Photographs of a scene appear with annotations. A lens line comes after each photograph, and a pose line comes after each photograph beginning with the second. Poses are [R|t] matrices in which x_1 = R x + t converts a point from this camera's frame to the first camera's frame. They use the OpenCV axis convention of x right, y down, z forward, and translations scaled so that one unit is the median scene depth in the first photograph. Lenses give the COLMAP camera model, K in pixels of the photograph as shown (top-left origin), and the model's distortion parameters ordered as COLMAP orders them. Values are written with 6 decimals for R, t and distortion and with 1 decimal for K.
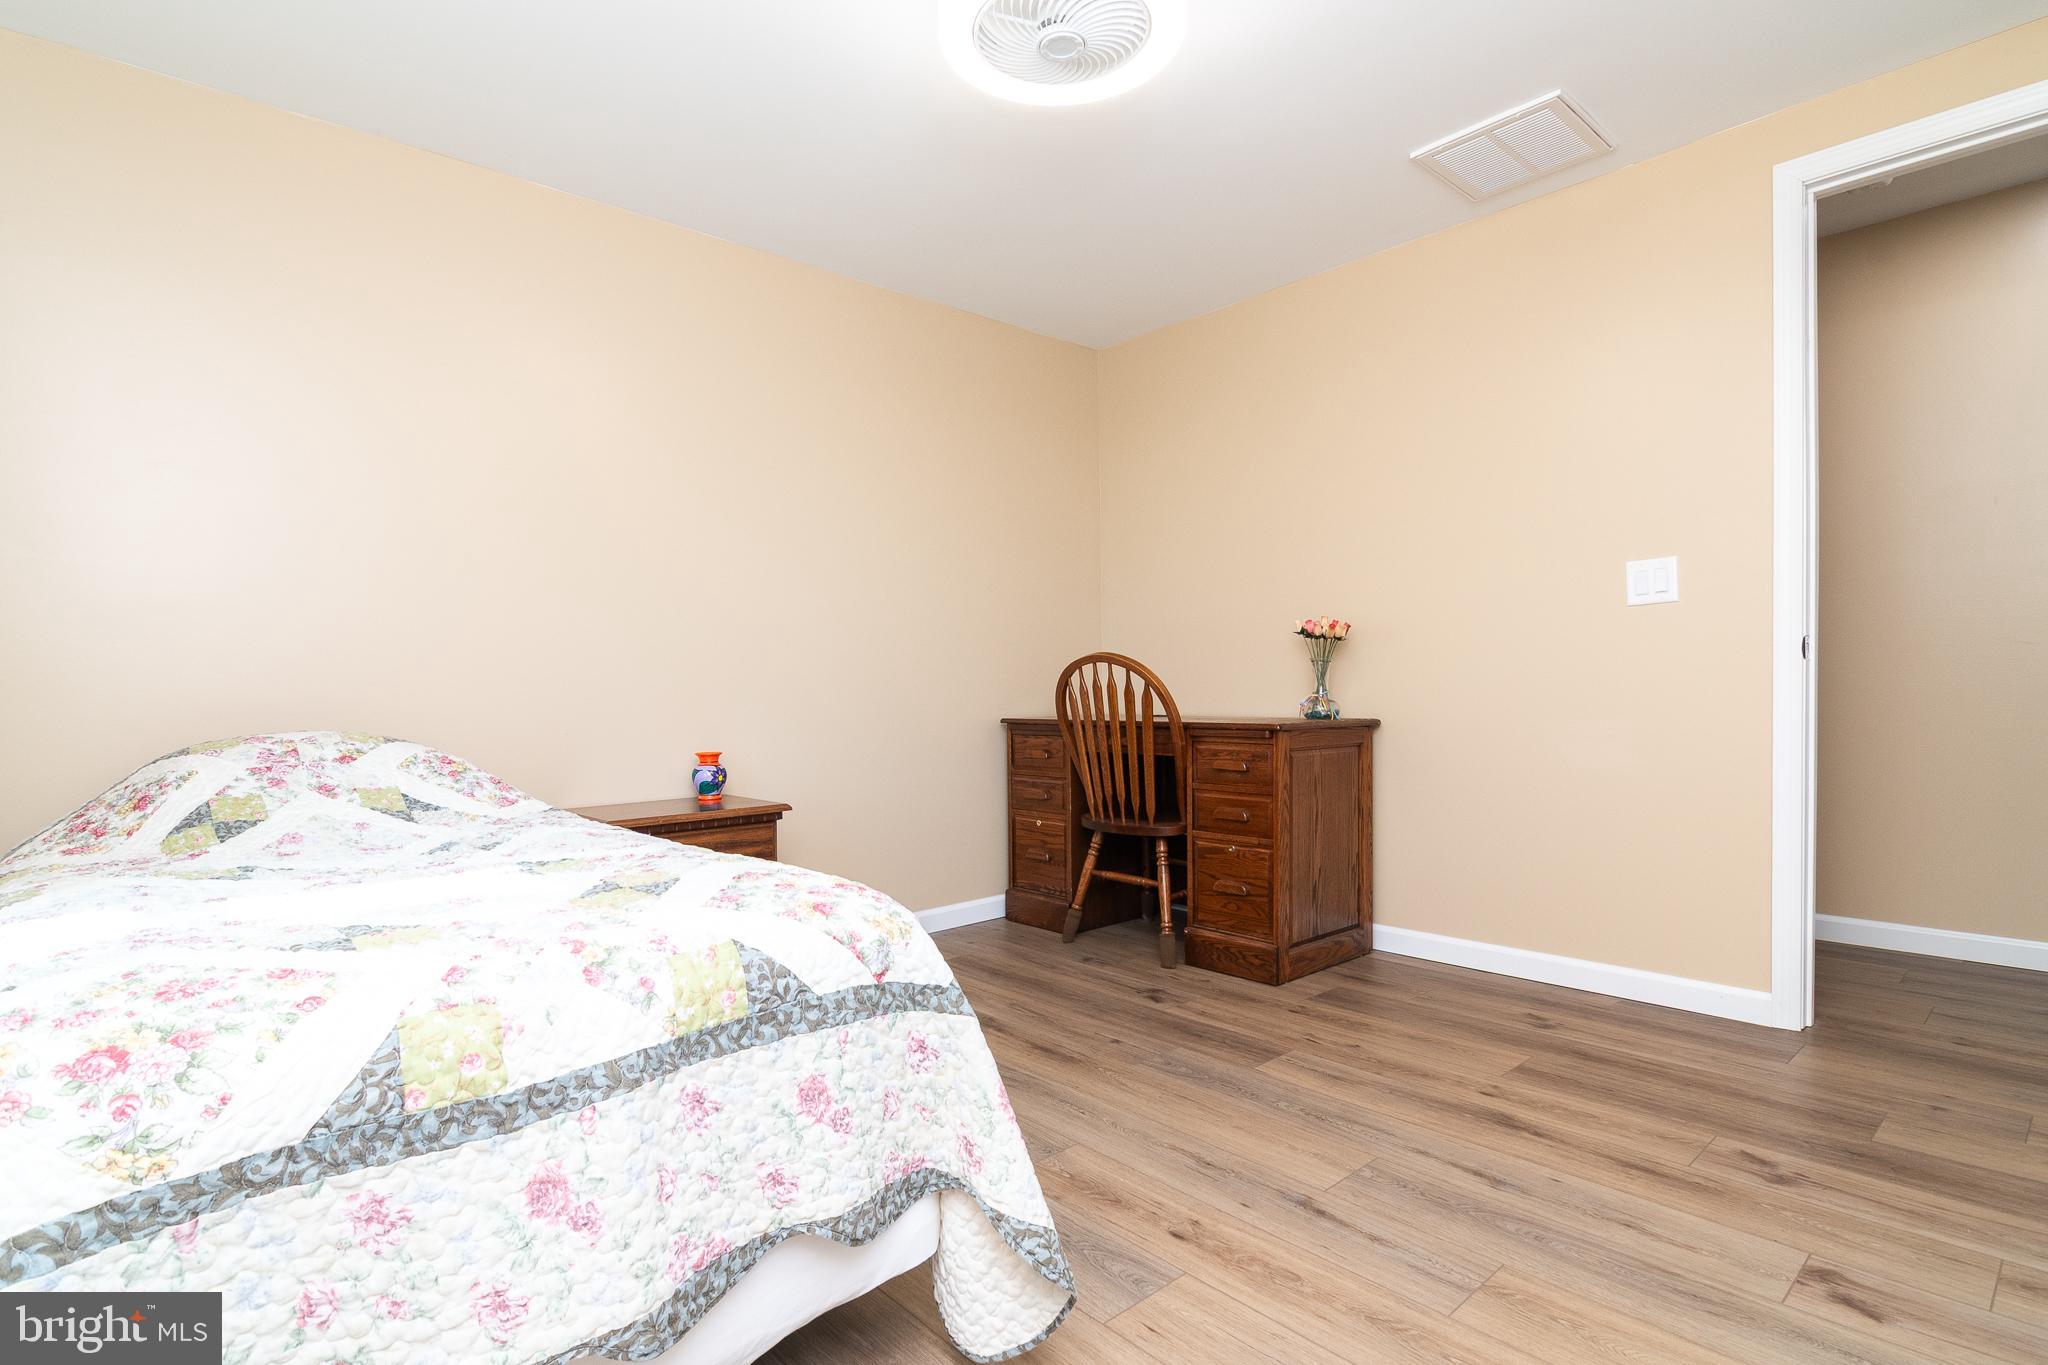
lens RADIAL K [[1006.7, 0, 1004.2], [0, 1006.7, 680.9], [0, 0, 1]] dist [-0.002781, -0.000538]
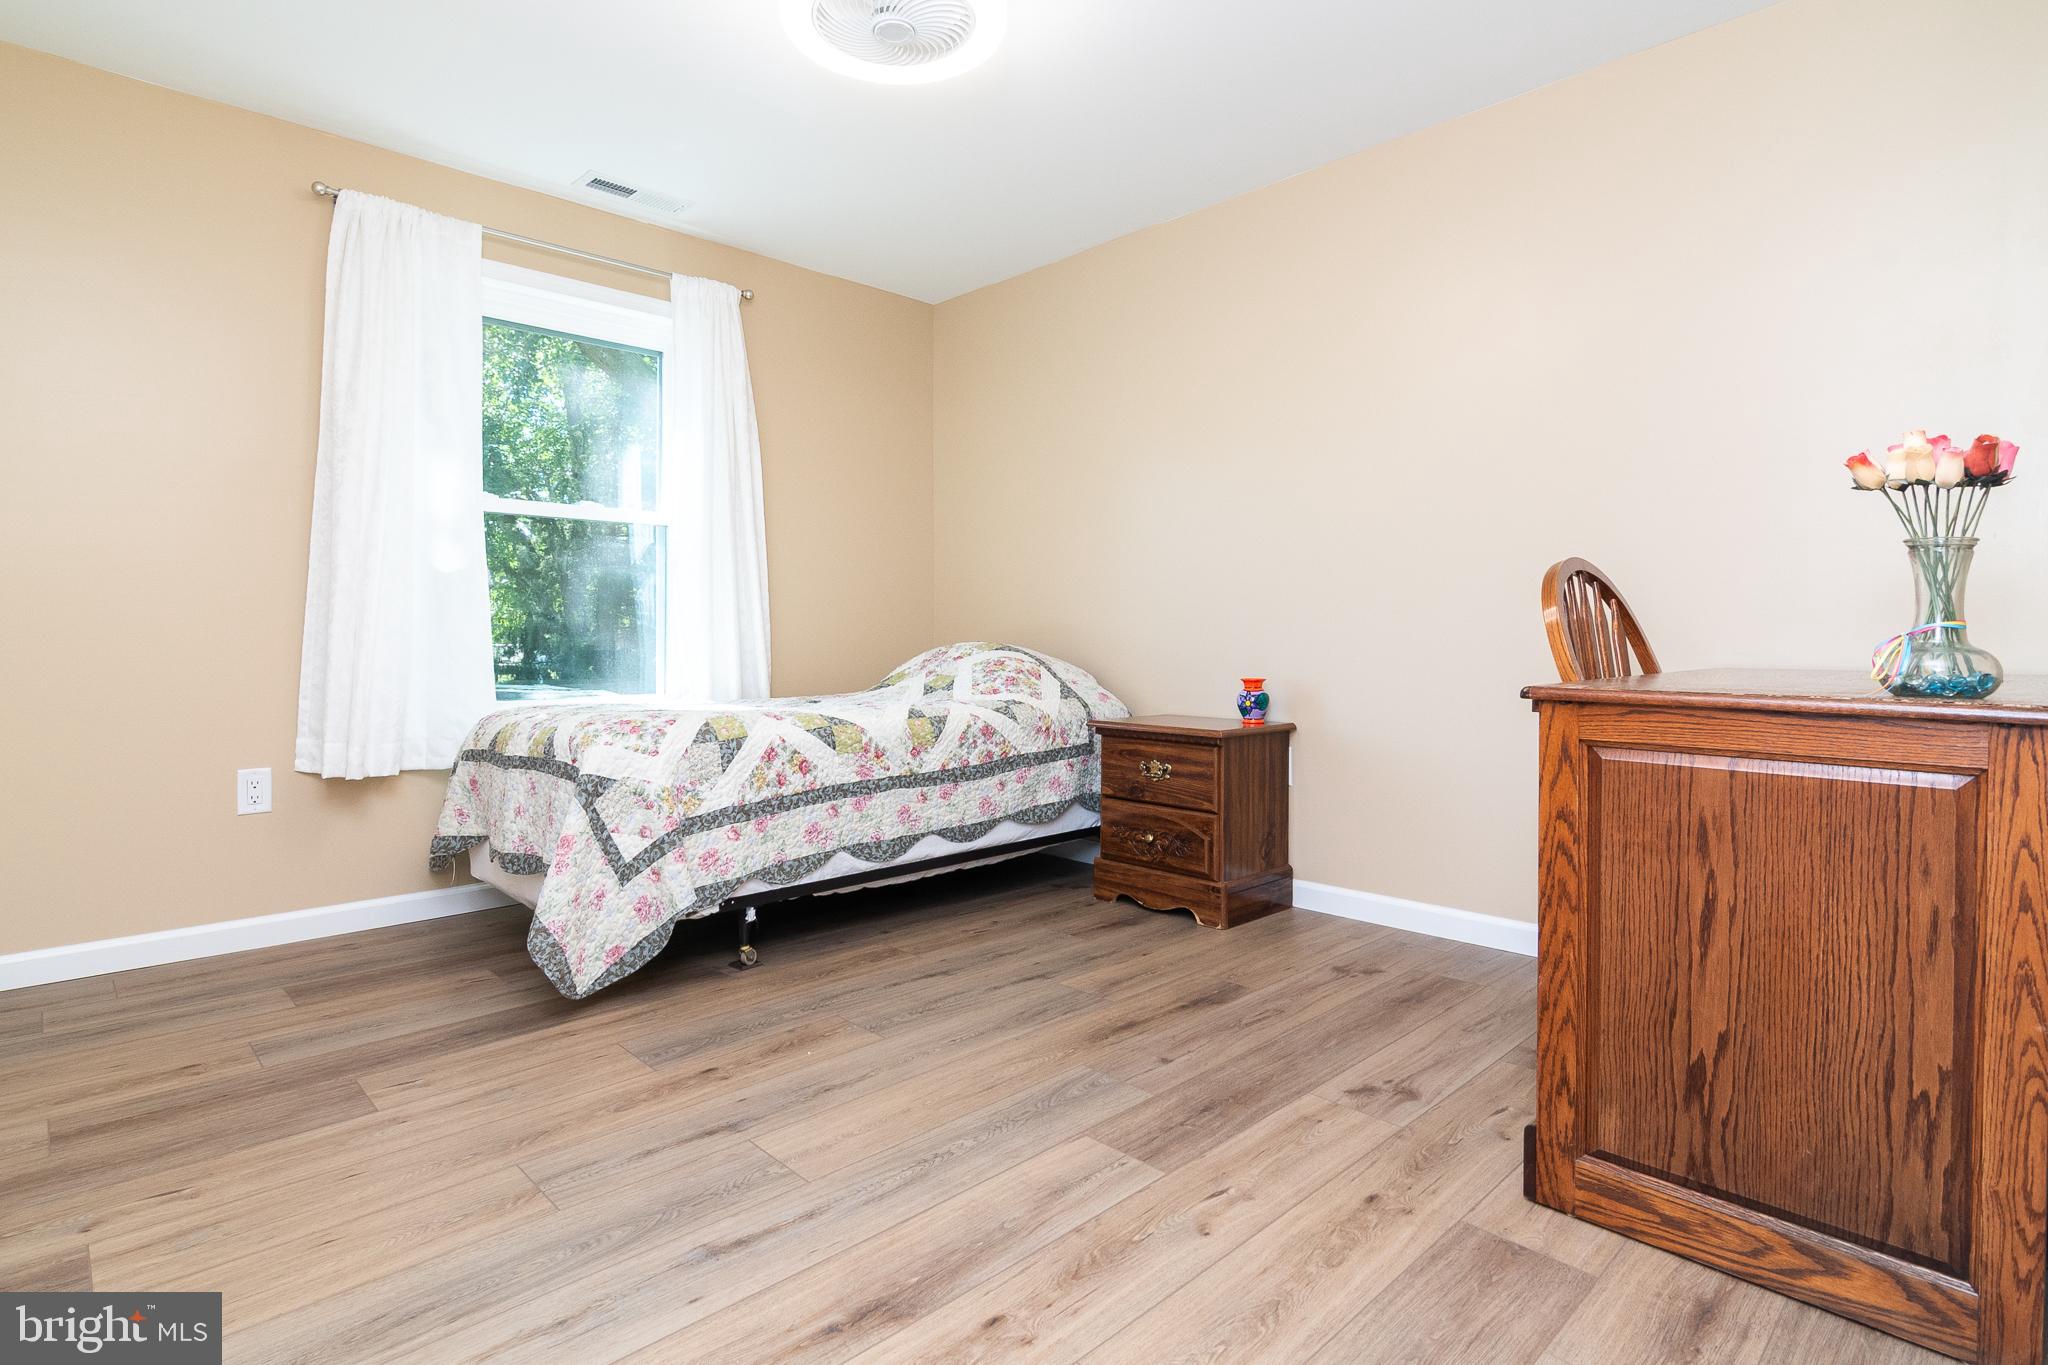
lens RADIAL K [[1030.1, 0, 1023.9], [0, 1030.1, 619.6], [0, 0, 1]] dist [-0.001377, -0.000675]
pose [[0.049116, 0.000209, -0.998793, 0.860445], [0.005508, 0.999985, 0.000480, 0.009632], [0.998778, -0.005525, 0.049114, 0.800650]]
